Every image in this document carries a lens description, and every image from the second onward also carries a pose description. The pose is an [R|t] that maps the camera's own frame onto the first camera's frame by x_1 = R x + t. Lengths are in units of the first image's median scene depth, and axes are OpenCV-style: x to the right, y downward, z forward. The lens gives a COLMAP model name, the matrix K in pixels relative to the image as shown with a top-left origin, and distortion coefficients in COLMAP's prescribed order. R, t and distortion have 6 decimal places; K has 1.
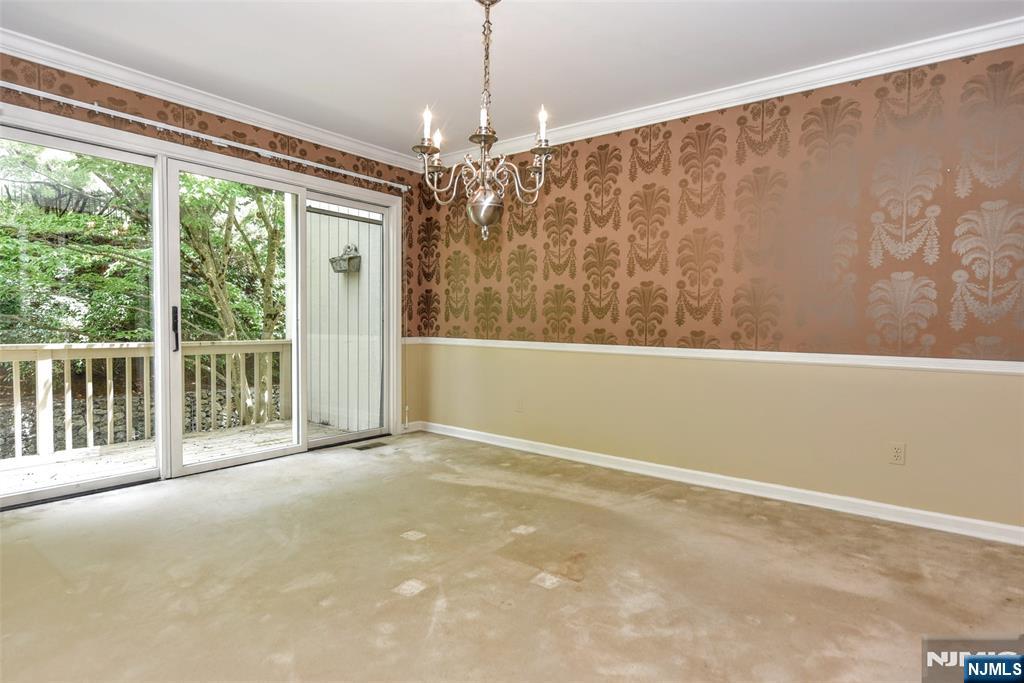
lens RADIAL K [[533.9, 0, 512.0], [0, 533.9, 341.5], [0, 0, 1]] dist [-0.008619, -0.000522]
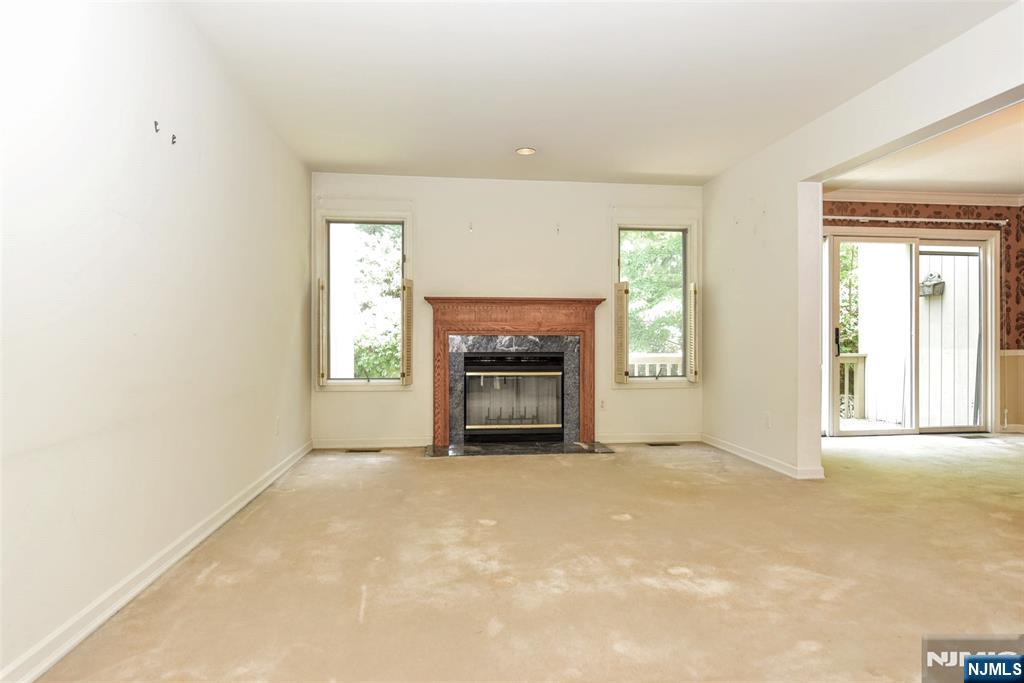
lens RADIAL K [[556.1, 0, 512.0], [0, 556.1, 341.5], [0, 0, 1]] dist [-0.003195, -0.001001]
pose [[0.702579, -0.010844, -0.711523, -0.094486], [-0.019456, 0.999217, -0.034440, 0.037006], [0.711340, 0.038040, 0.701818, -0.608503]]
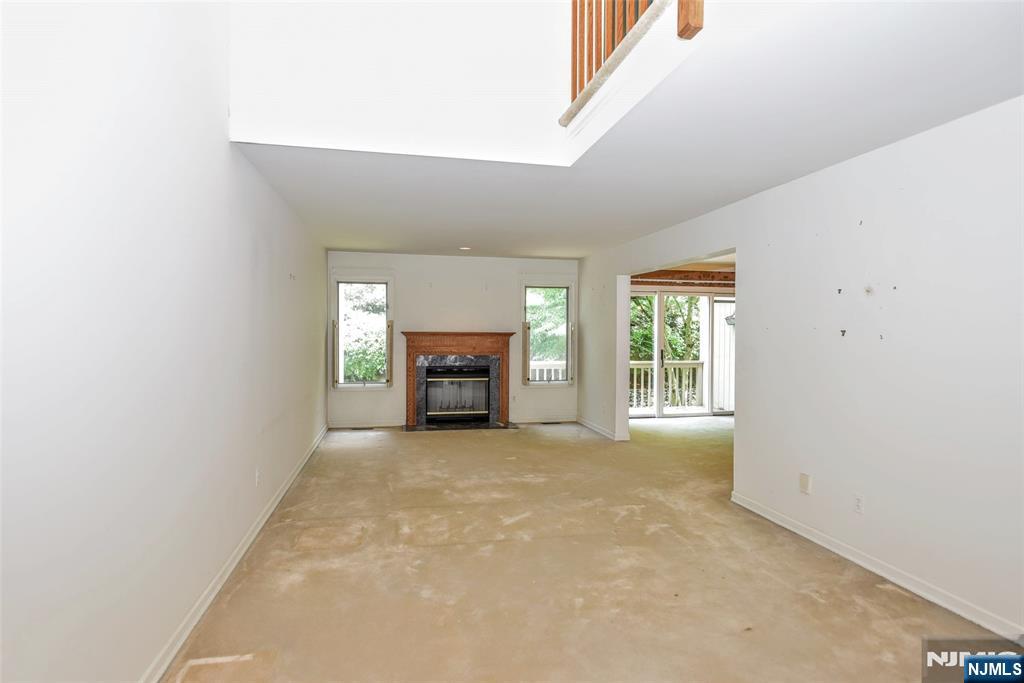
lens RADIAL K [[556.1, 0, 512.0], [0, 556.1, 341.5], [0, 0, 1]] dist [-0.003195, -0.001001]
pose [[0.765176, 0.008879, -0.643760, 0.372630], [-0.022877, 0.999648, -0.013404, -0.036541], [0.643415, 0.024984, 0.765110, -1.055659]]
